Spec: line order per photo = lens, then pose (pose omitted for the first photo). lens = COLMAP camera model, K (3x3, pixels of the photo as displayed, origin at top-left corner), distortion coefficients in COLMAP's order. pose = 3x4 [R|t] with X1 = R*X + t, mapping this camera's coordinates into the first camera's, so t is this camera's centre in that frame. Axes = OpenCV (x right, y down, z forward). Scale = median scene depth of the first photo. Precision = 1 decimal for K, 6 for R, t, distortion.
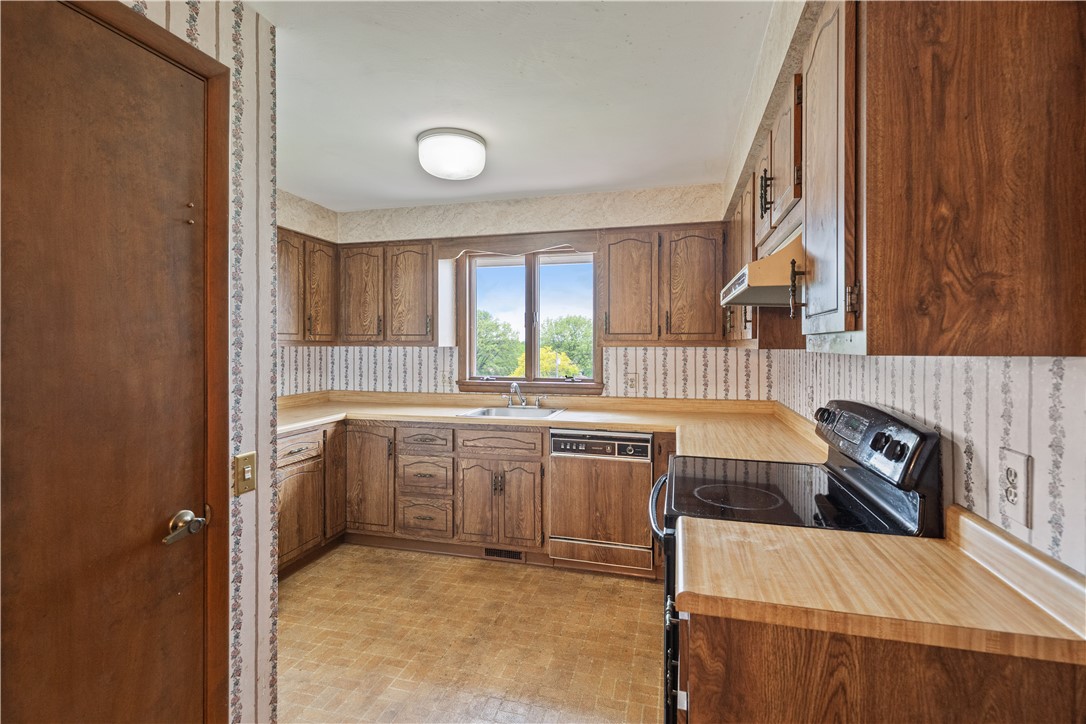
lens RADIAL K [[476.8, 0, 549.9], [0, 476.8, 346.6], [0, 0, 1]] dist [0.004857, -0.001618]
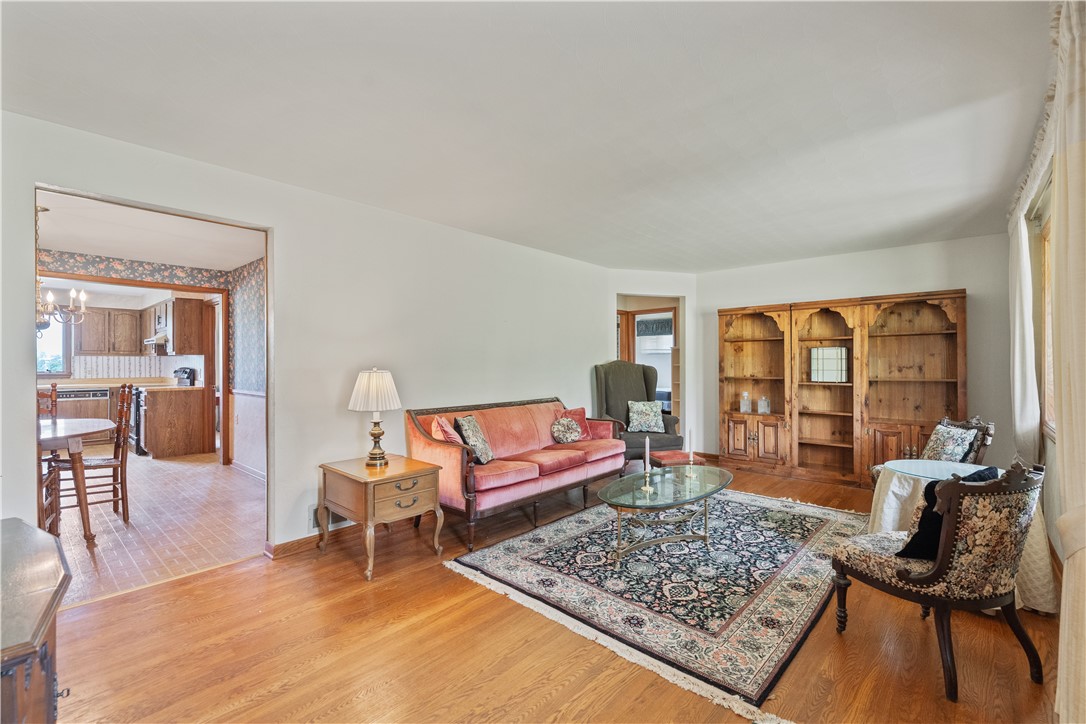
lens RADIAL K [[476.8, 0, 546.7], [0, 476.8, 365.3], [0, 0, 1]] dist [0.004857, -0.001618]
pose [[0.445263, -0.009113, 0.895353, -0.988675], [0.006714, 0.999954, 0.006838, 0.047572], [-0.895374, 0.002966, 0.445304, -2.163802]]
